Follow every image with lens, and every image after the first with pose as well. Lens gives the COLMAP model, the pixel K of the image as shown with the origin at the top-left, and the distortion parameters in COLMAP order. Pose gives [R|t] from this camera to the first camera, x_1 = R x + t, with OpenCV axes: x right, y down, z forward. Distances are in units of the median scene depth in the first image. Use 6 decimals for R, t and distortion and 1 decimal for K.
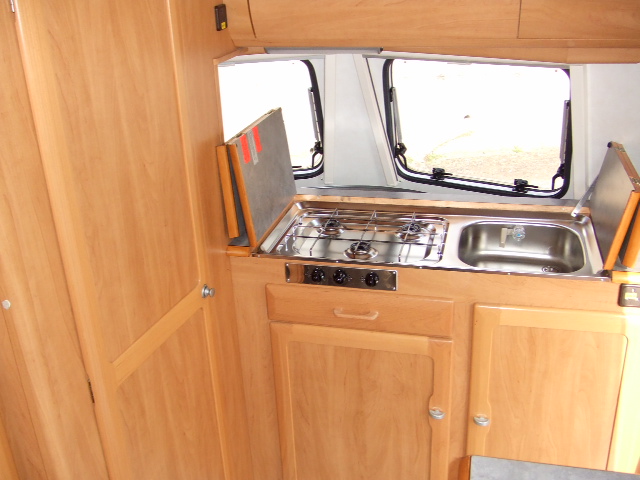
lens RADIAL K [[702.0, 0, 320.0], [0, 702.0, 240.0], [0, 0, 1]] dist [-0.147339, 0.321257]
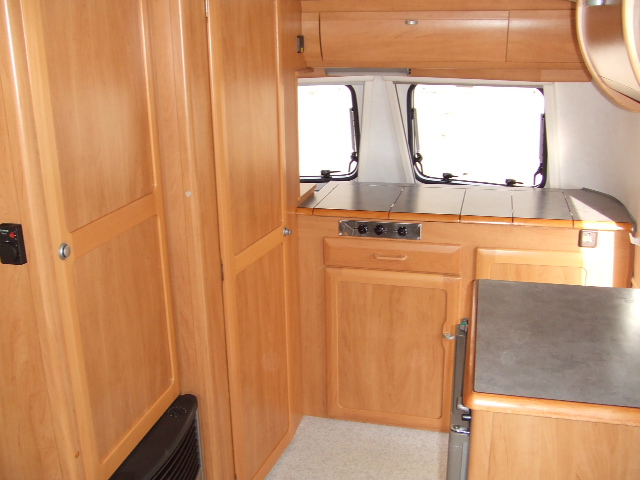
lens RADIAL K [[702.0, 0, 320.0], [0, 702.0, 240.0], [0, 0, 1]] dist [-0.147339, 0.321257]
pose [[0.999703, 0.023887, 0.004759, -0.089453], [-0.023219, 0.993662, -0.109988, 0.215546], [-0.007356, 0.109844, 0.993922, -0.349187]]
